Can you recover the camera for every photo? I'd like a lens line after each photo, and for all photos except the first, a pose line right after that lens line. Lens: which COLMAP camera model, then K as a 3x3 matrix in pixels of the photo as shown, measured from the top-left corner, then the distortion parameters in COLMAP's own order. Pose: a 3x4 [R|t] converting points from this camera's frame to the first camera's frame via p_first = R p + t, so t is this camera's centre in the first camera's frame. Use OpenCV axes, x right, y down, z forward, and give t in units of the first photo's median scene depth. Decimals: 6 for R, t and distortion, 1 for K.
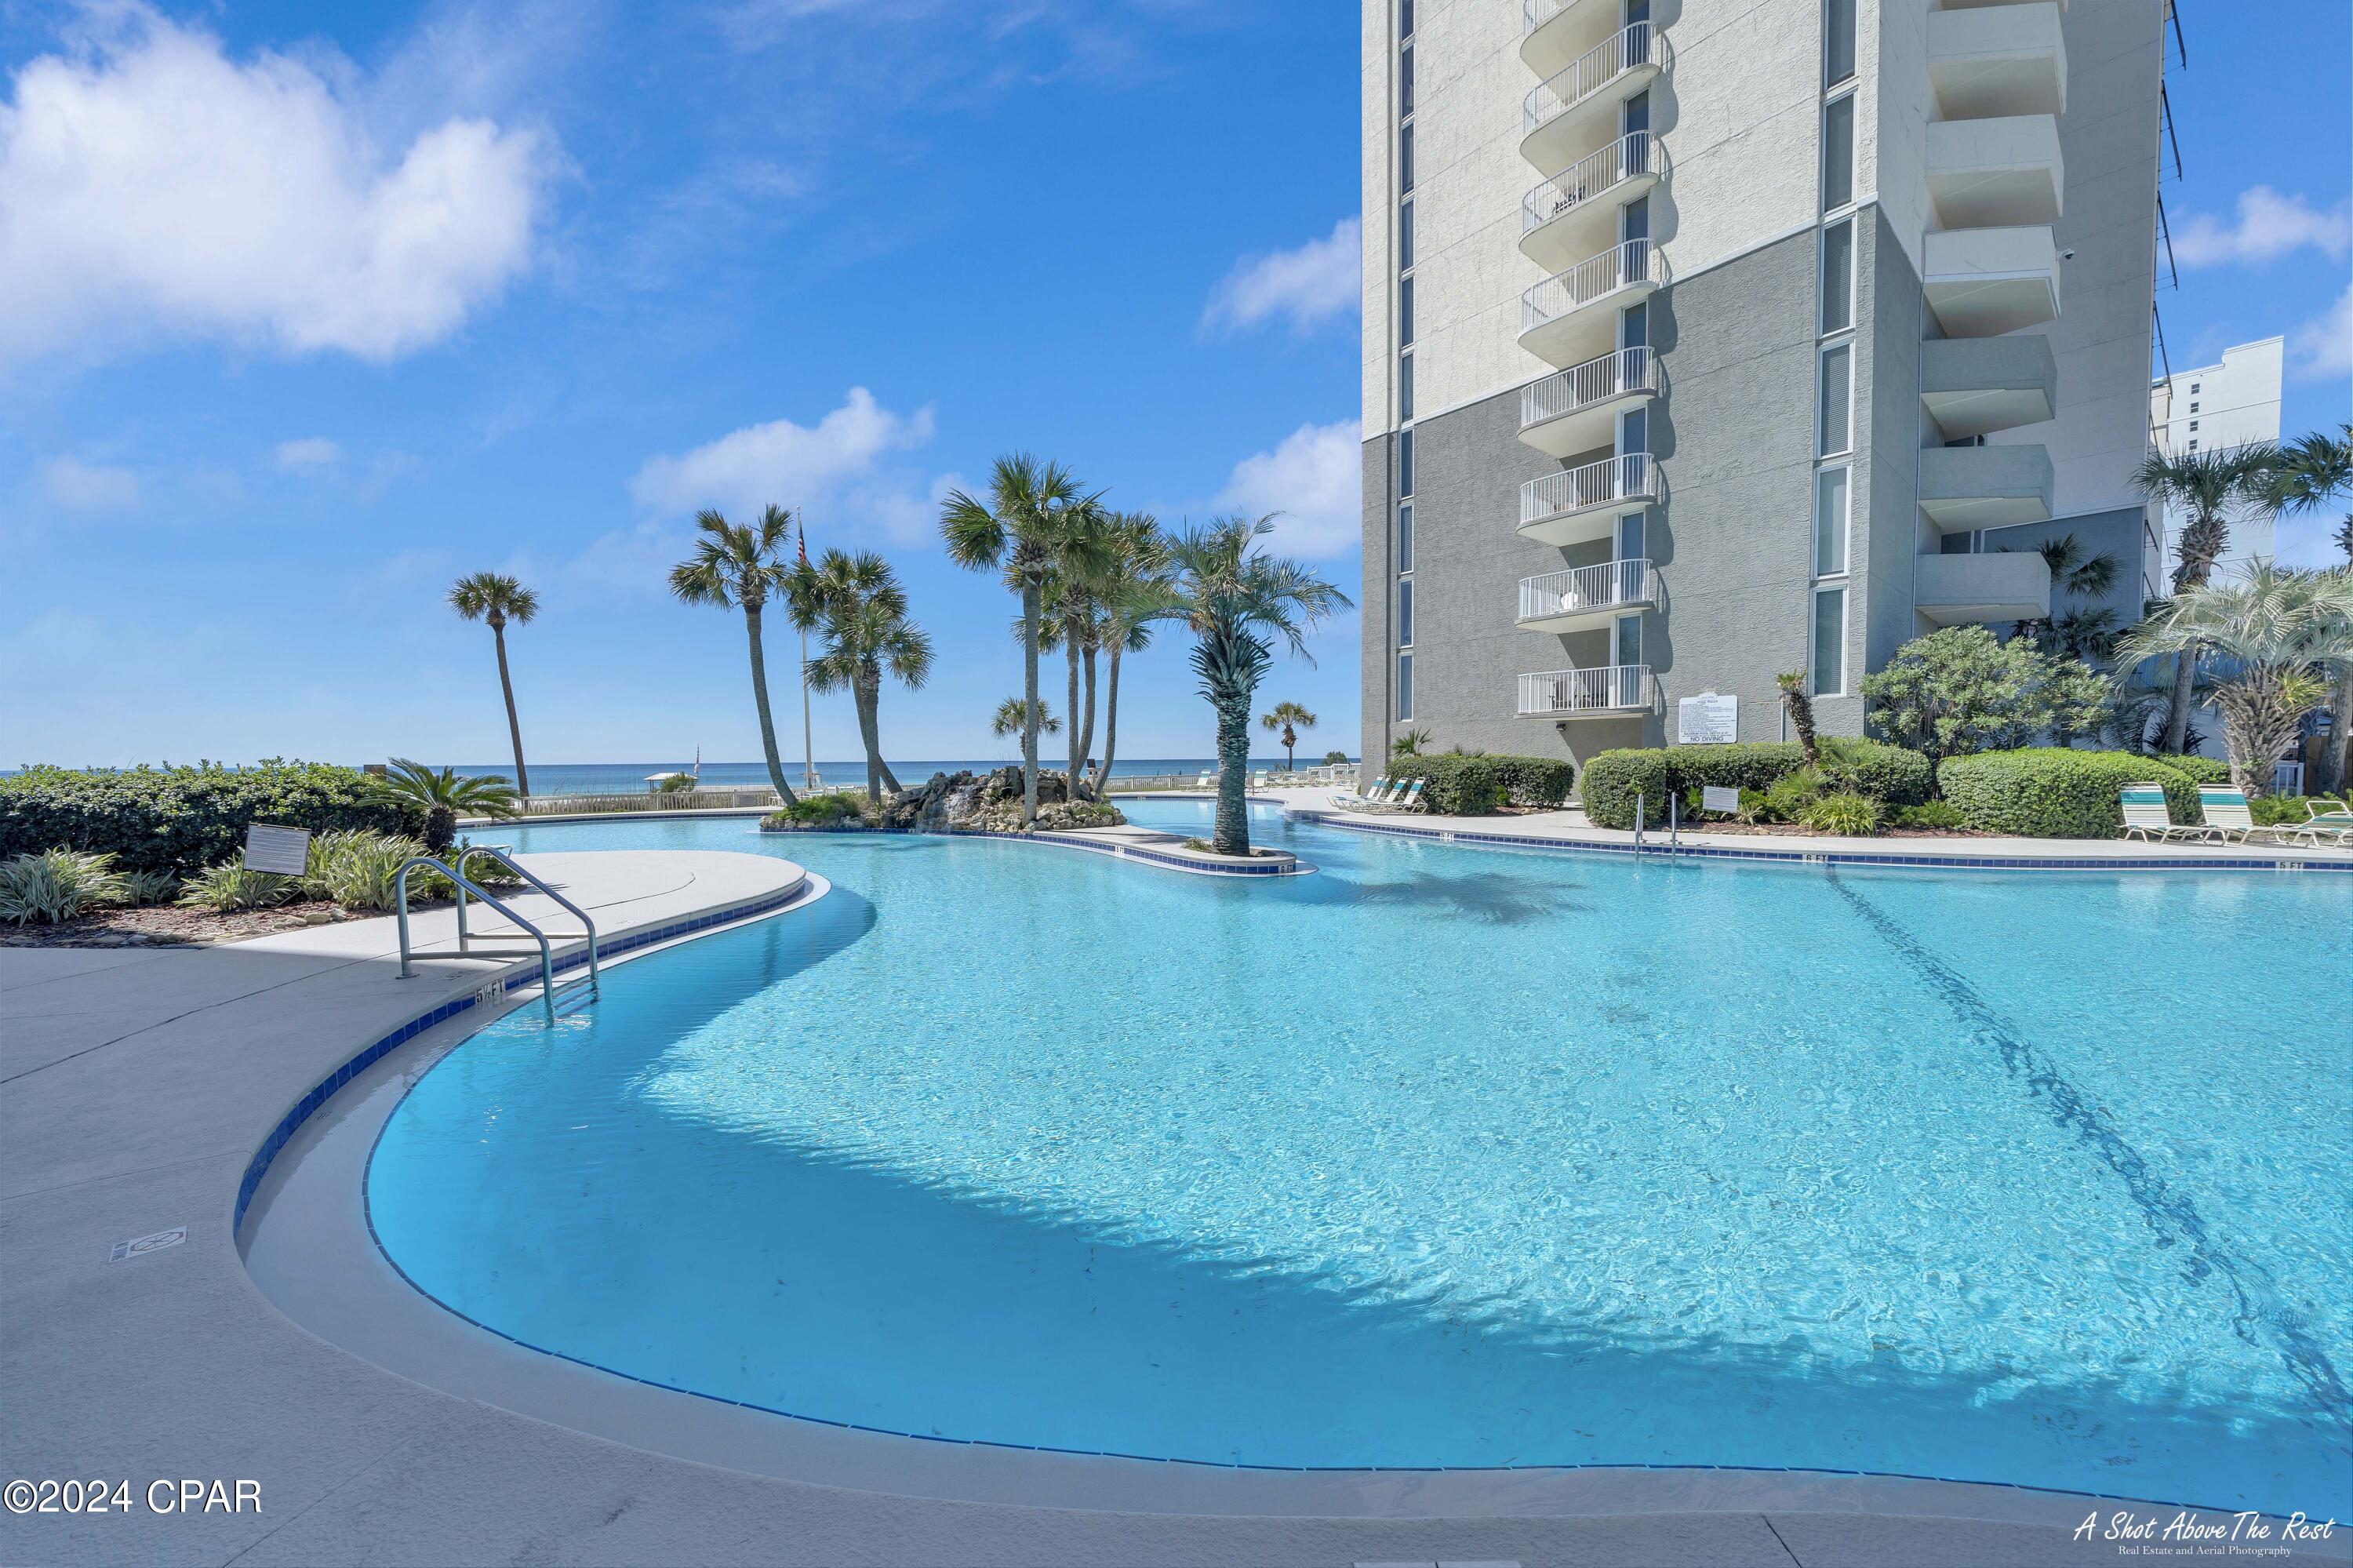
lens RADIAL K [[809.5, 0, 1176.5], [0, 809.5, 788.1], [0, 0, 1]] dist [-0.011672, 0.000341]
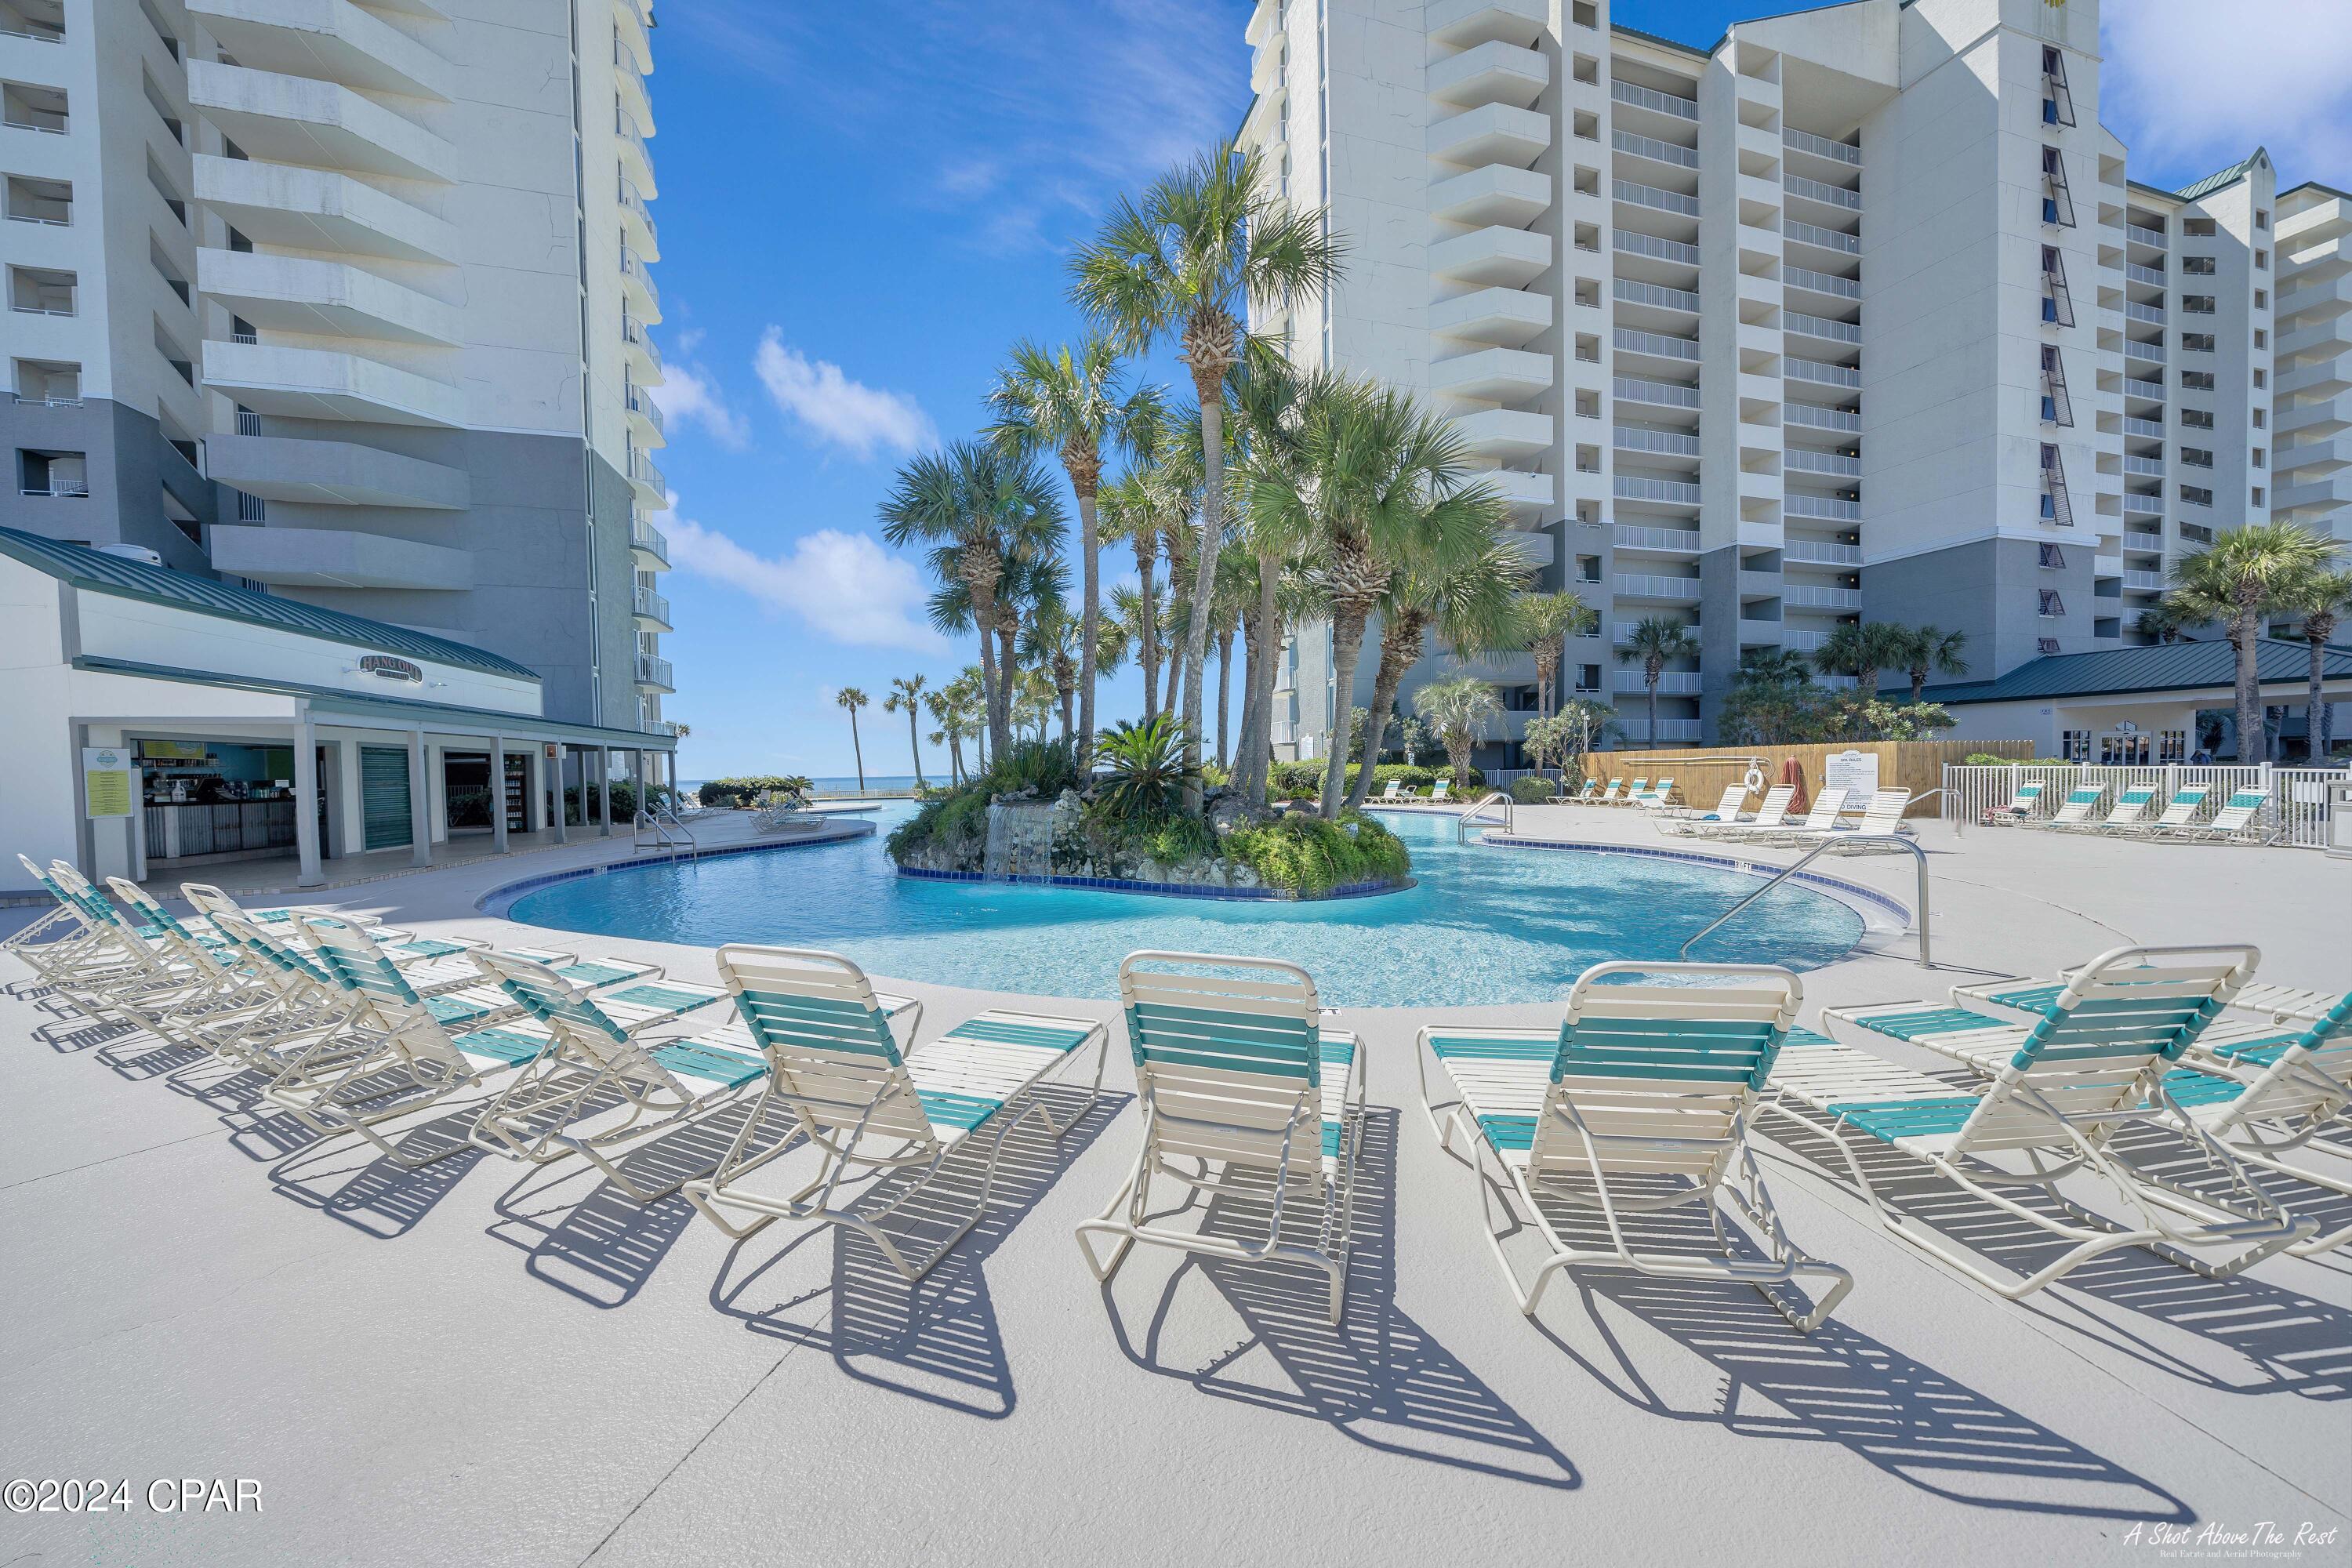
lens RADIAL K [[809.2, 0, 1176.0], [0, 809.2, 788.1], [0, 0, 1]] dist [-0.011672, 0.000341]
pose [[0.922238, 0.002070, -0.386617, 1.208236], [-0.006088, 0.999939, -0.009169, 0.027972], [0.386574, 0.010810, 0.922195, -1.006191]]
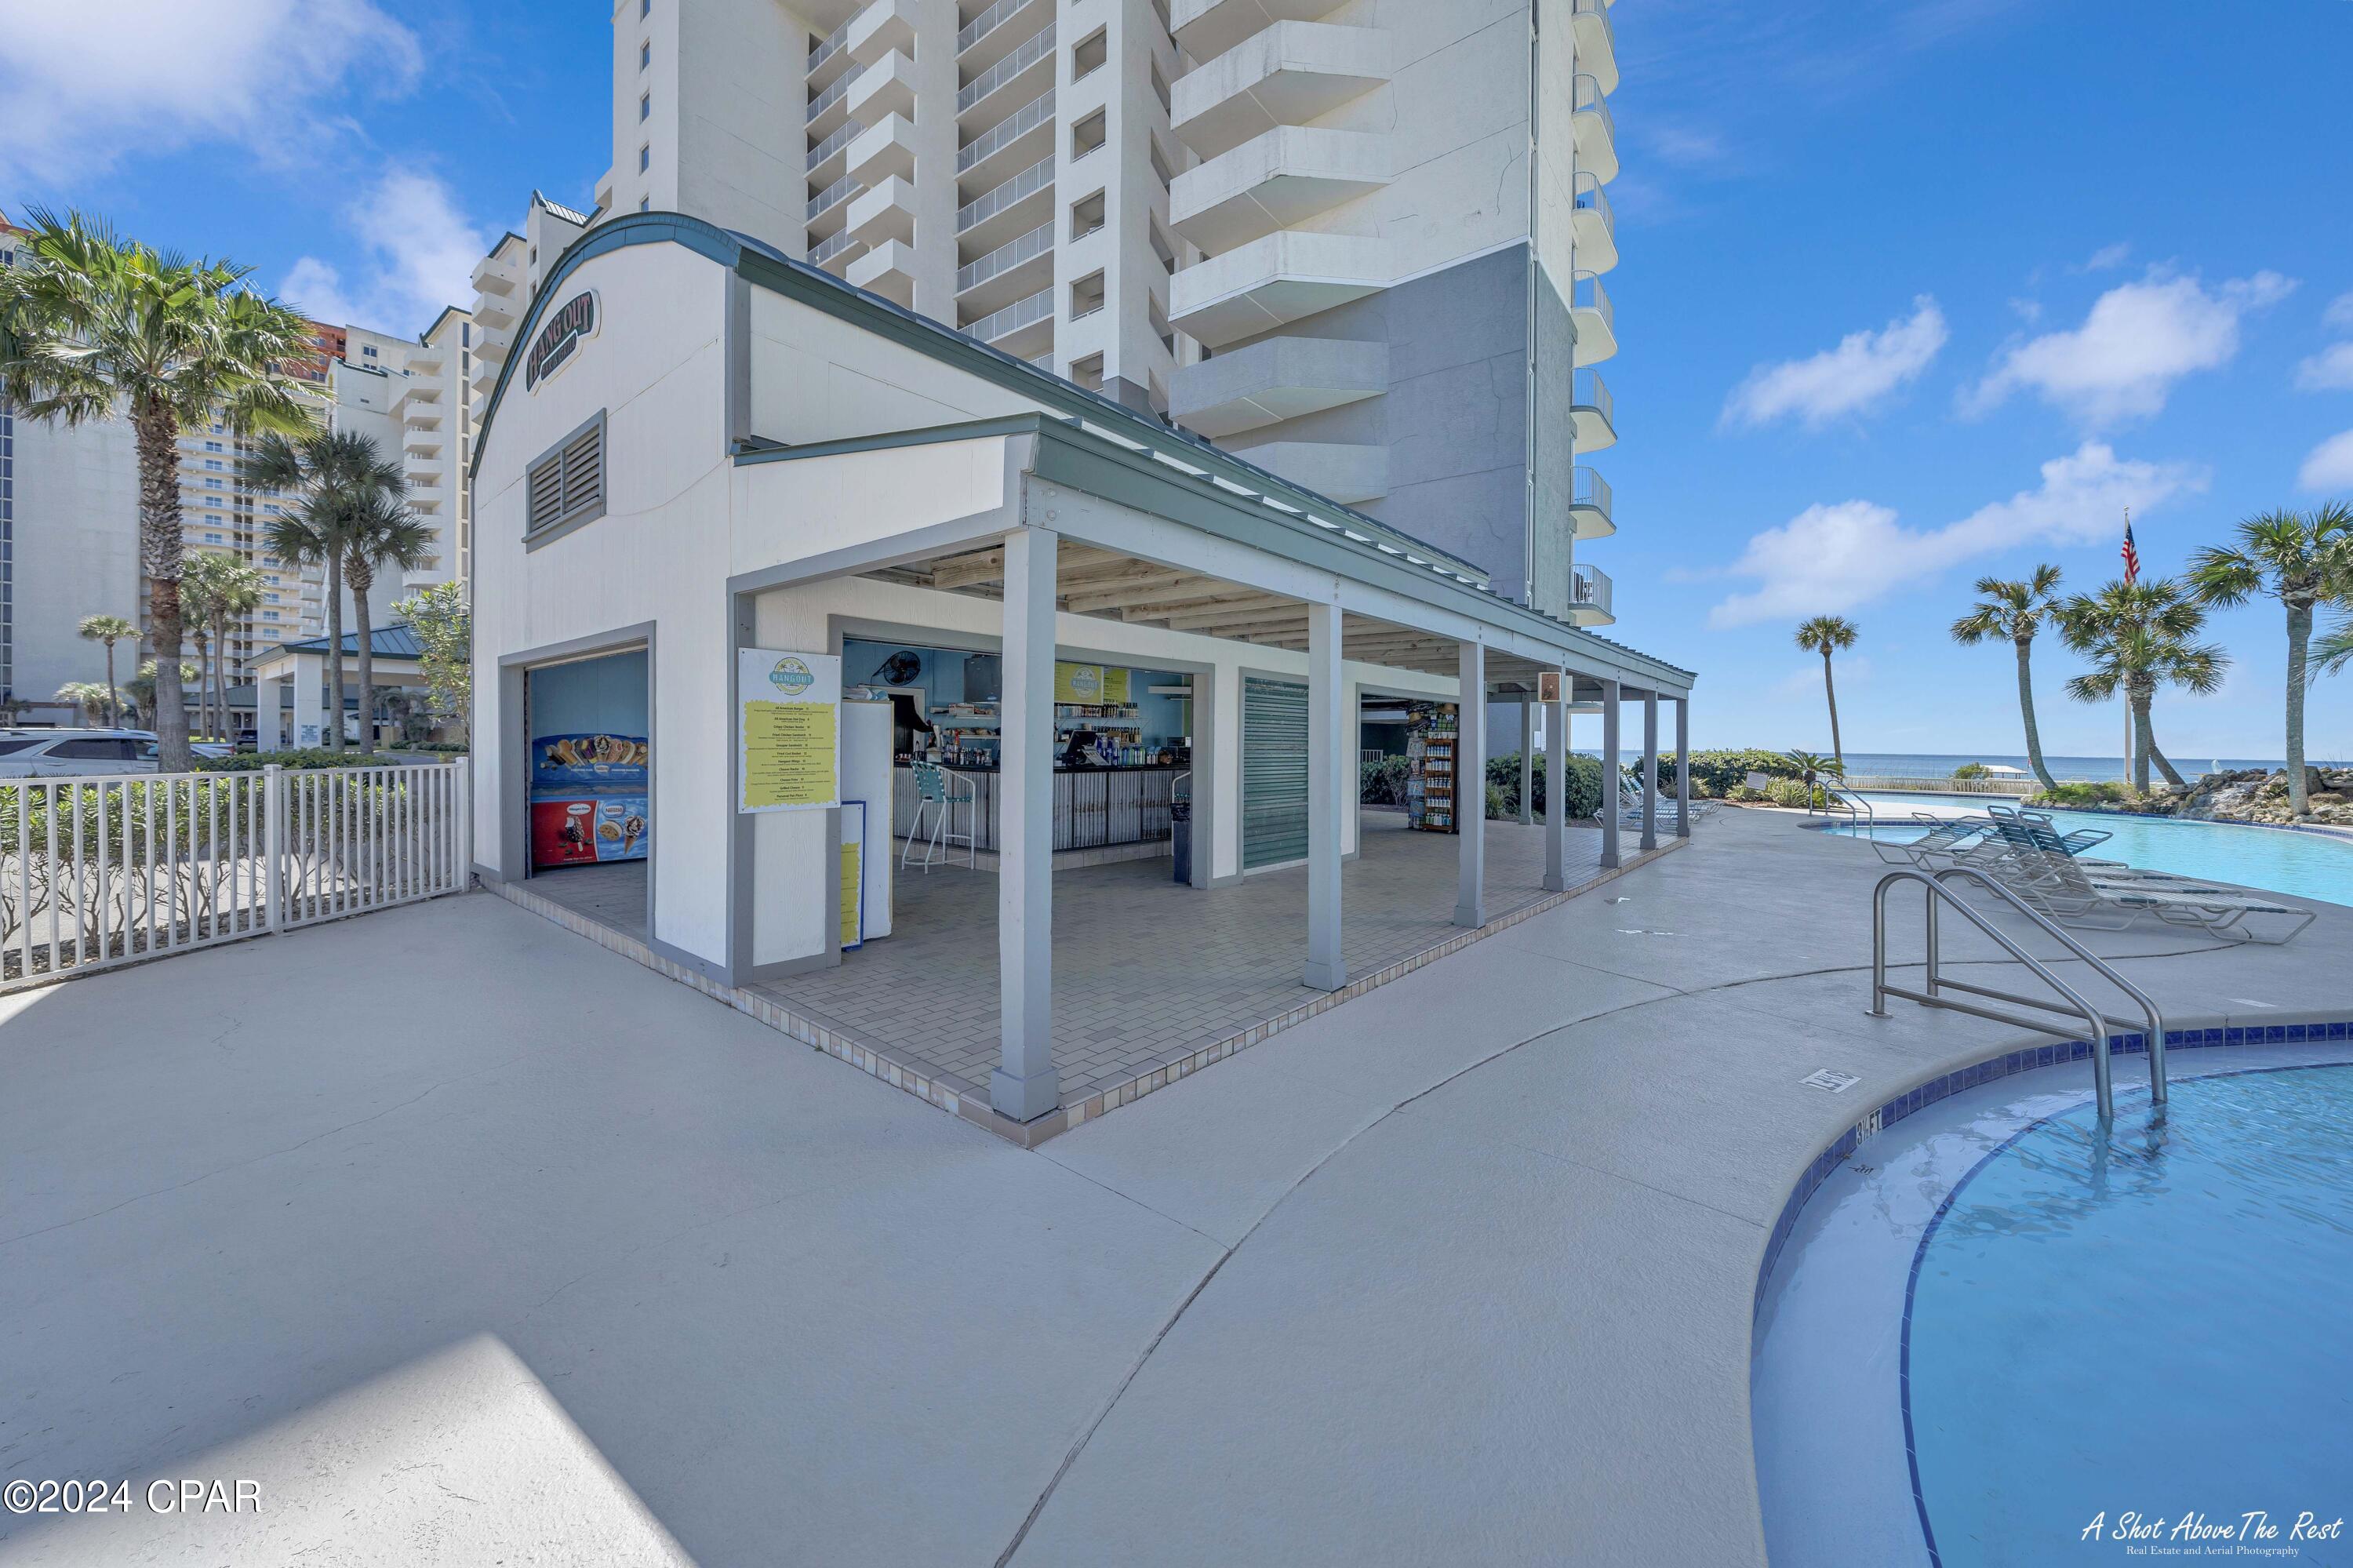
lens RADIAL K [[852.3, 0, 1145.9], [0, 852.3, 743.1], [0, 0, 1]] dist [0.000323, -0.000114]
pose [[0.208987, 0.013999, -0.977818, 0.565296], [-0.053320, 0.998573, 0.002900, 0.020869], [0.976464, 0.051531, 0.209436, -0.723006]]
